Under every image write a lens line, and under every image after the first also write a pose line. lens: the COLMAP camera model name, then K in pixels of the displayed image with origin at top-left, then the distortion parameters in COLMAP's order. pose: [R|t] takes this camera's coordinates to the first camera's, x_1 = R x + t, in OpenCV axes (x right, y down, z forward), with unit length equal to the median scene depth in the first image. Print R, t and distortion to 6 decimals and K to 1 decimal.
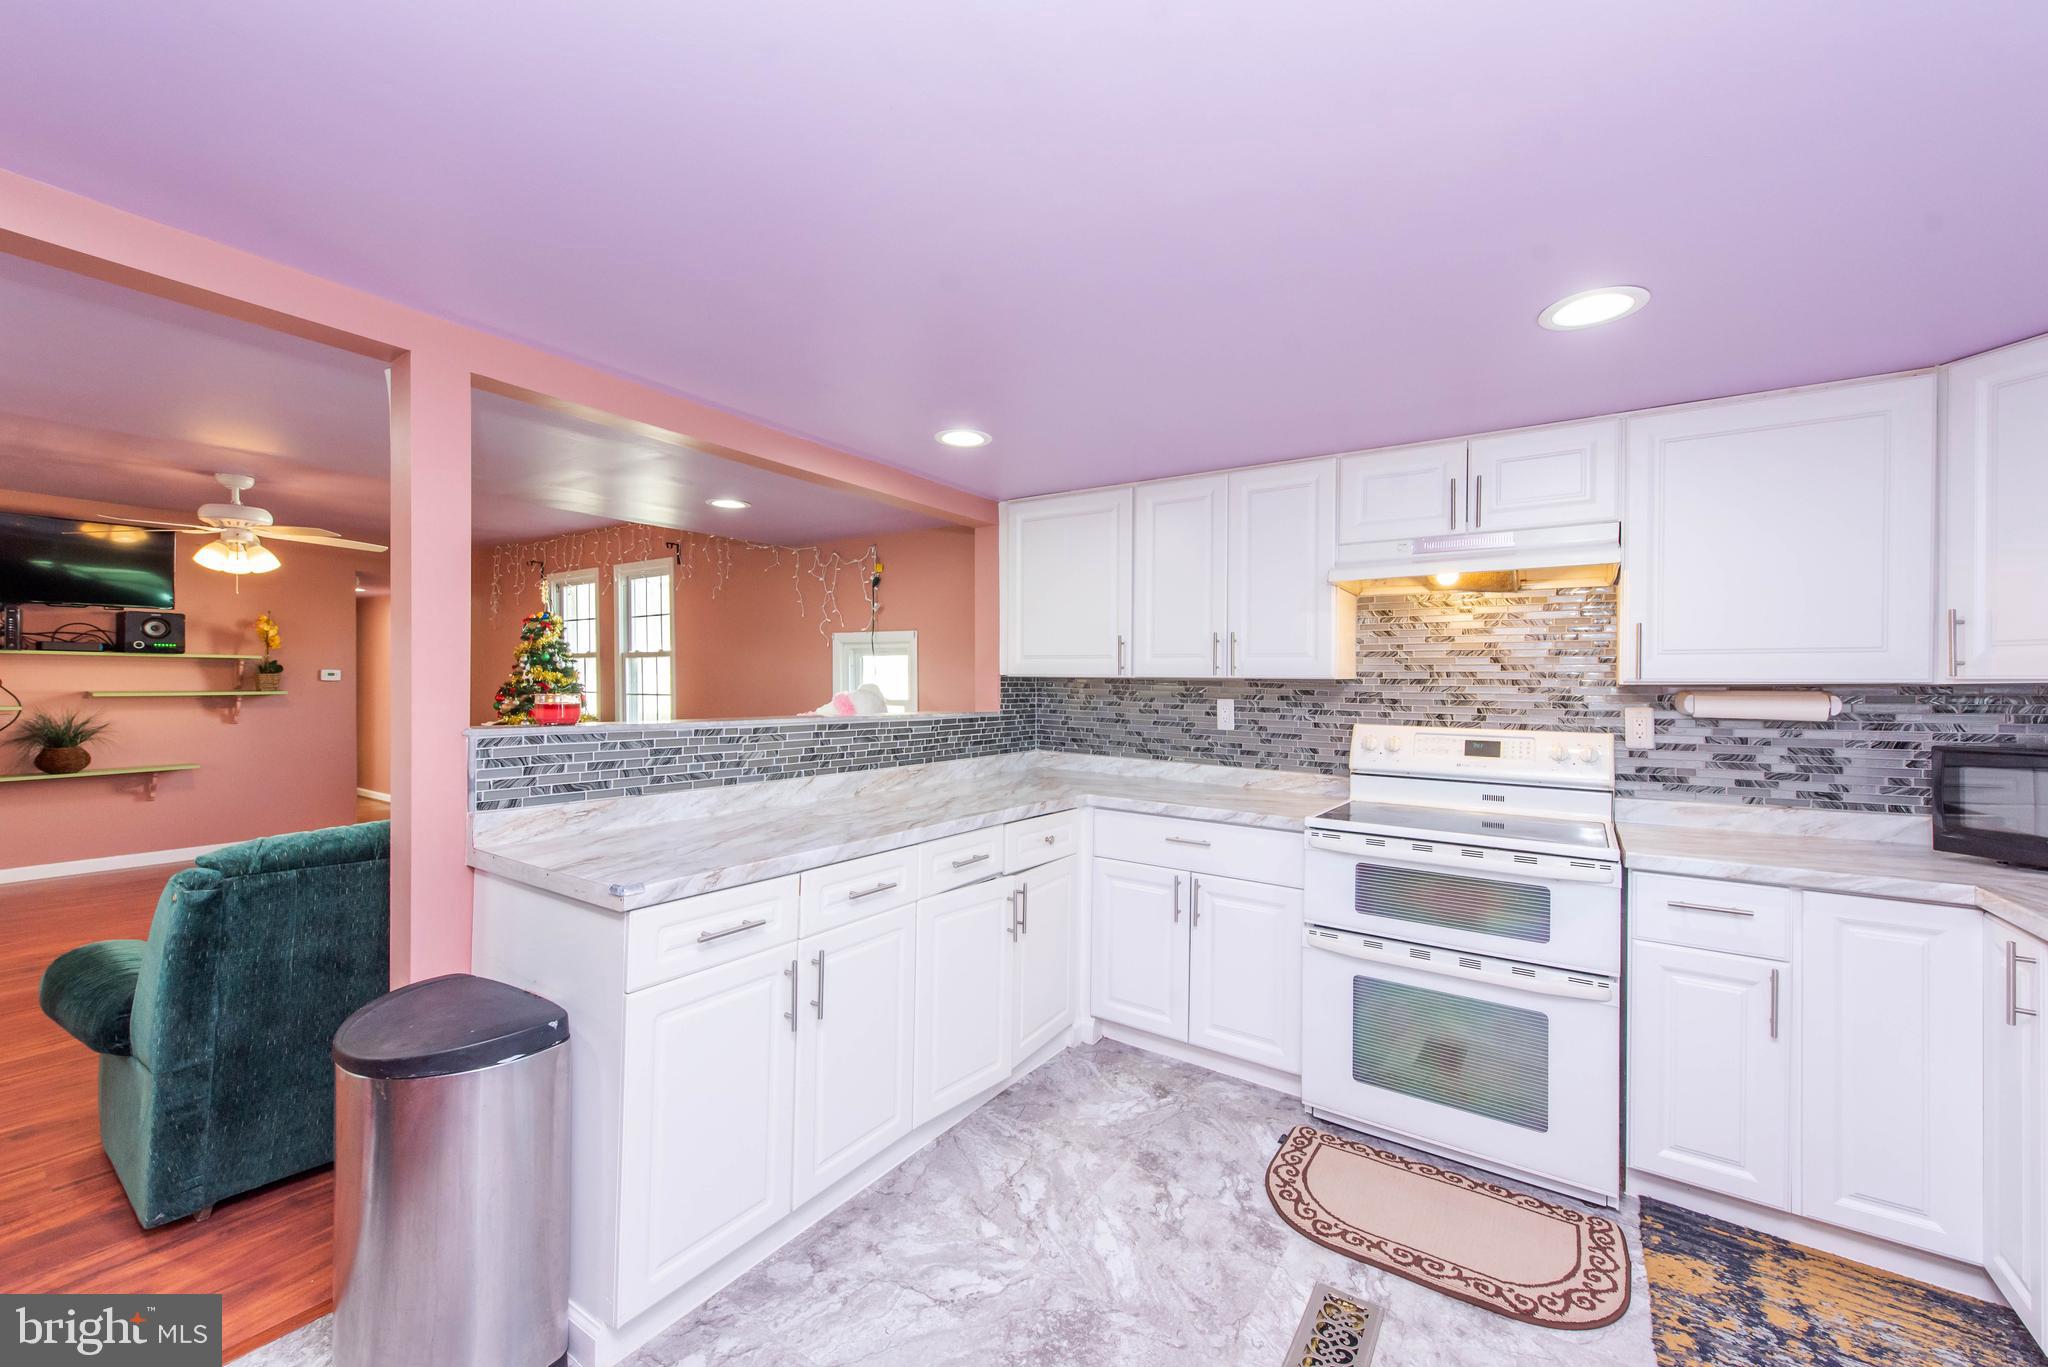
lens RADIAL K [[801.5, 0, 1028.4], [0, 801.5, 683.6], [0, 0, 1]] dist [0.017722, -0.004911]
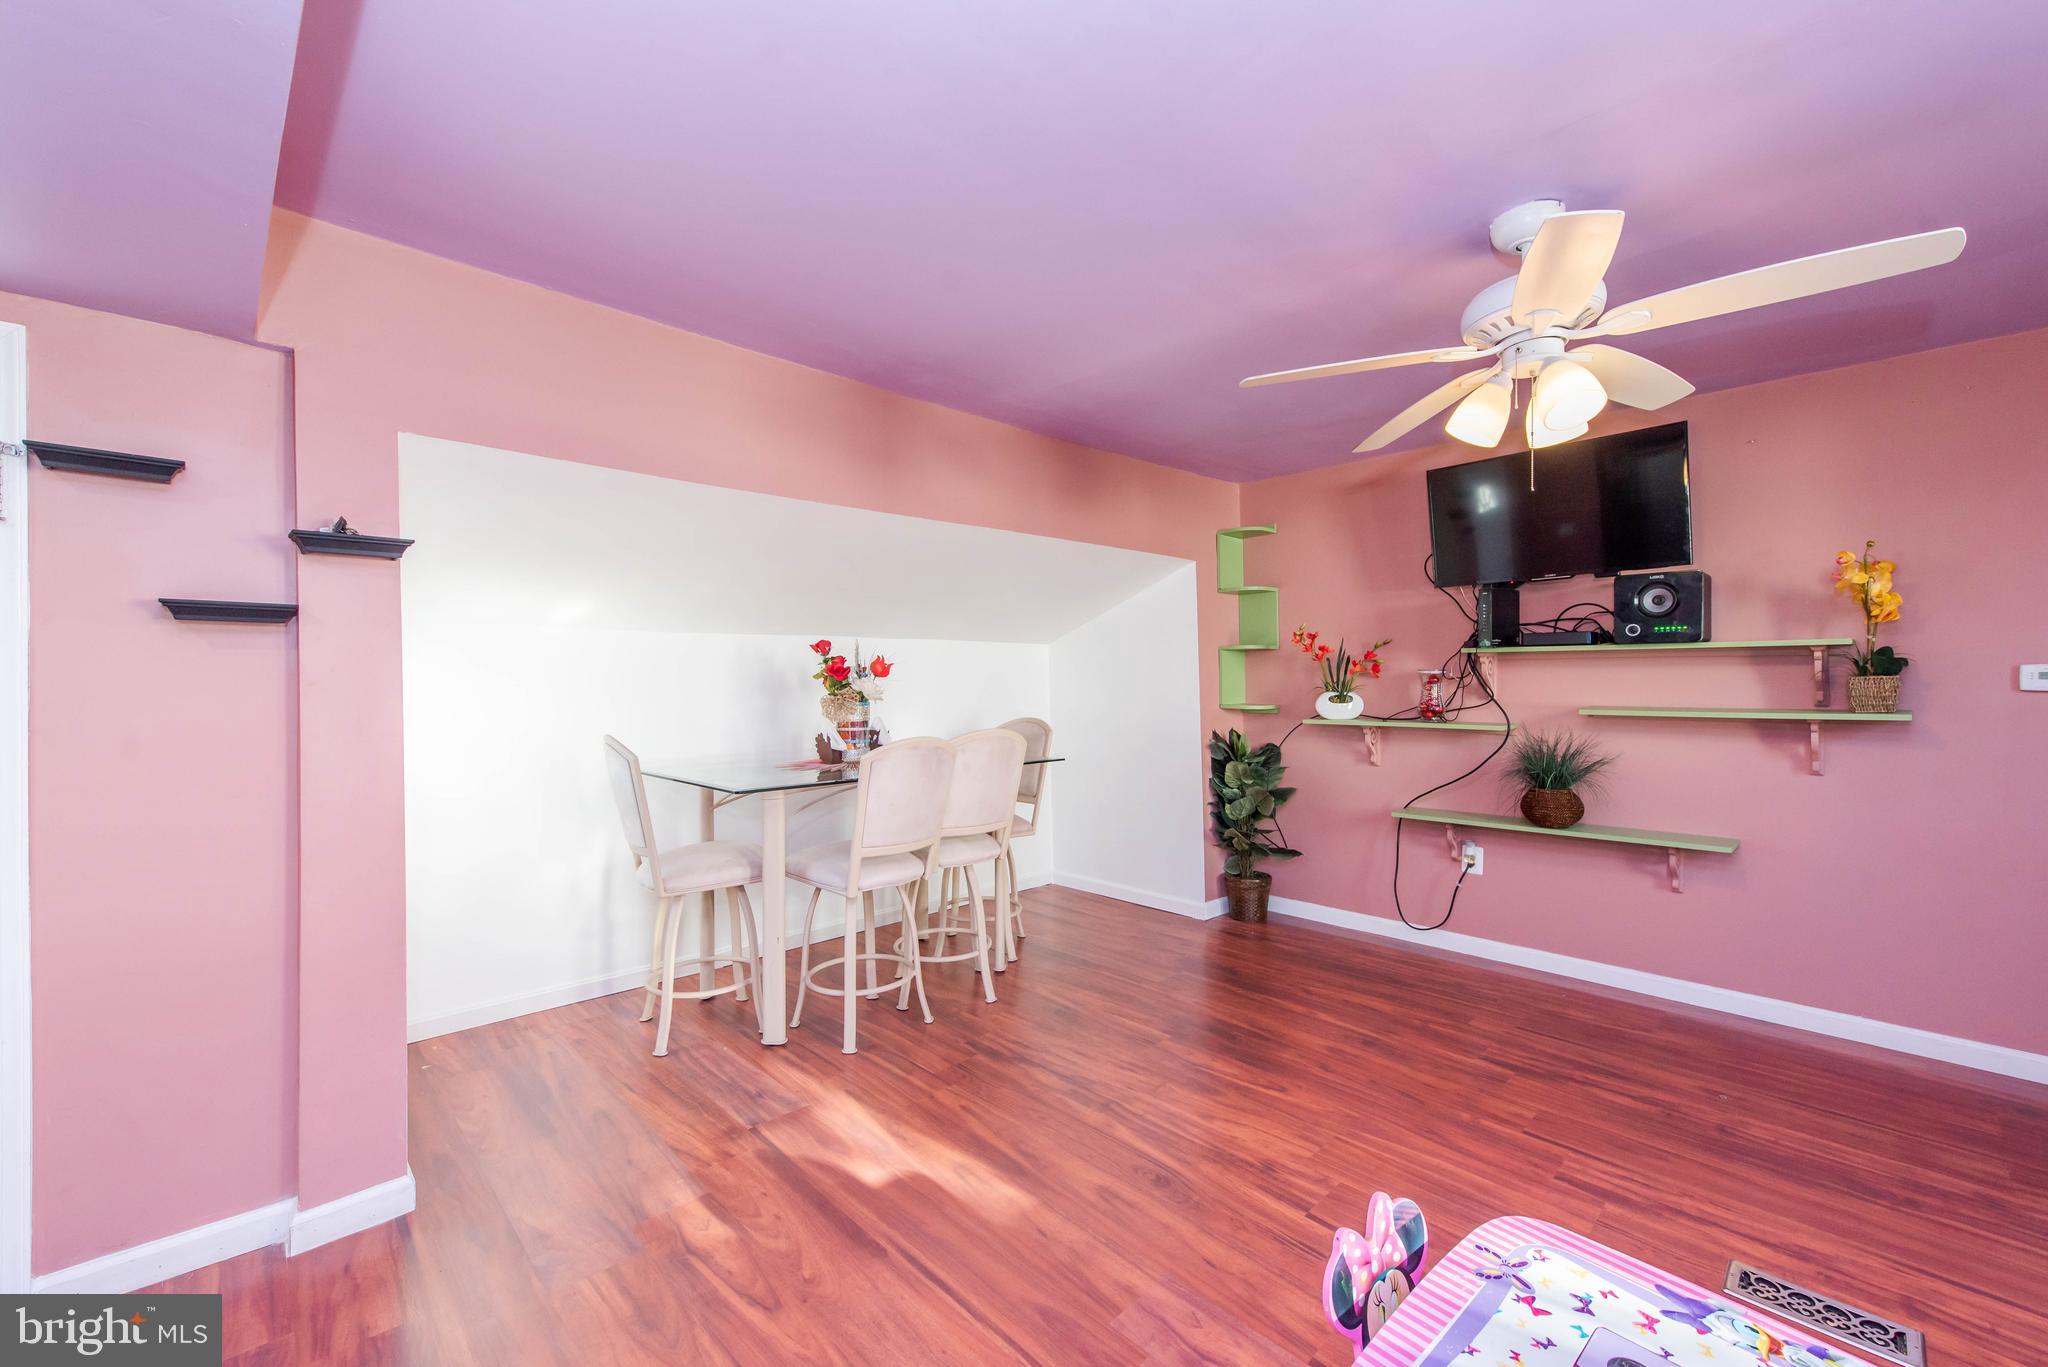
lens RADIAL K [[824.1, 0, 1036.3], [0, 824.1, 681.5], [0, 0, 1]] dist [0.013424, -0.000831]
pose [[-0.191795, -0.005276, -0.981421, -0.730199], [-0.002825, 0.999984, -0.004824, -0.010132], [0.981431, 0.001847, -0.191807, 1.216313]]
